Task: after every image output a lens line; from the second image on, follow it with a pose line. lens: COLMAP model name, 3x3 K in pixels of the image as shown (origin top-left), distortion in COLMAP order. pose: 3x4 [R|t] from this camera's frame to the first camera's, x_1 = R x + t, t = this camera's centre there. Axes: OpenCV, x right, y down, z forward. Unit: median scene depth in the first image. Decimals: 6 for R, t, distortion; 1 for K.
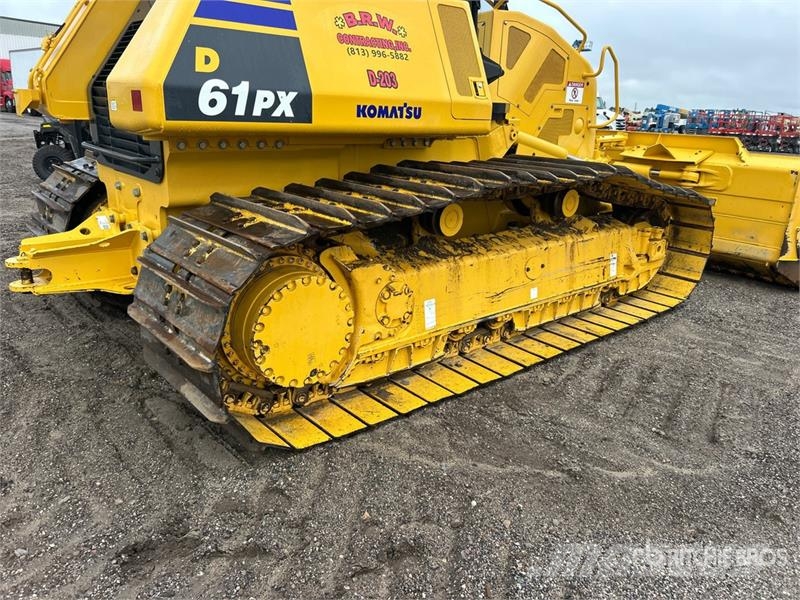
lens RADIAL K [[621.7, 0, 400.0], [0, 621.7, 300.0], [0, 0, 1]] dist [0.069478, -0.106810]
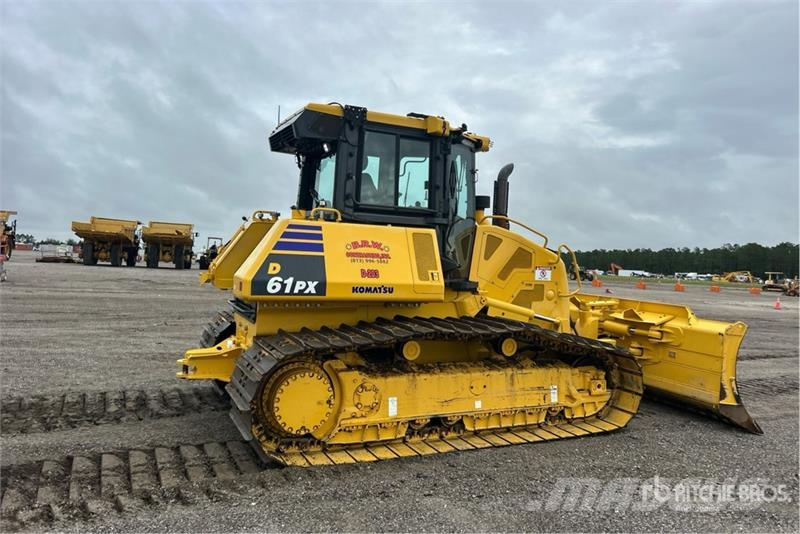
lens RADIAL K [[604.4, 0, 394.0], [0, 604.4, 254.1], [0, 0, 1]] dist [0.267344, -0.664940]
pose [[0.961806, 0.011850, -0.273475, 0.528734], [-0.092431, 0.954442, -0.283721, 0.104198], [0.257654, 0.298162, 0.919083, -0.672222]]
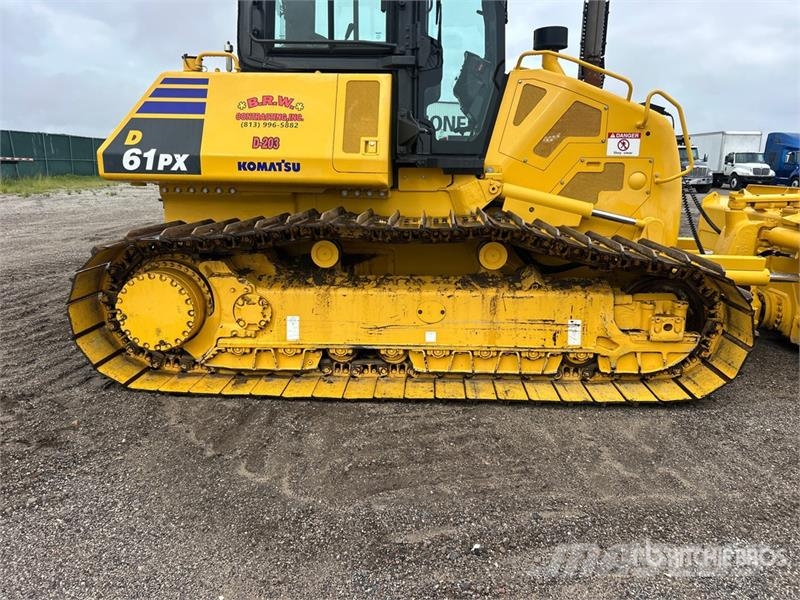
lens RADIAL K [[580.0, 0, 389.4], [0, 580.0, 298.1], [0, 0, 1]] dist [0.050367, -0.006193]
pose [[0.711107, 0.117216, -0.693244, 1.024953], [-0.192578, 0.980769, -0.031709, -0.037679], [0.676196, 0.156052, 0.720005, 0.322167]]
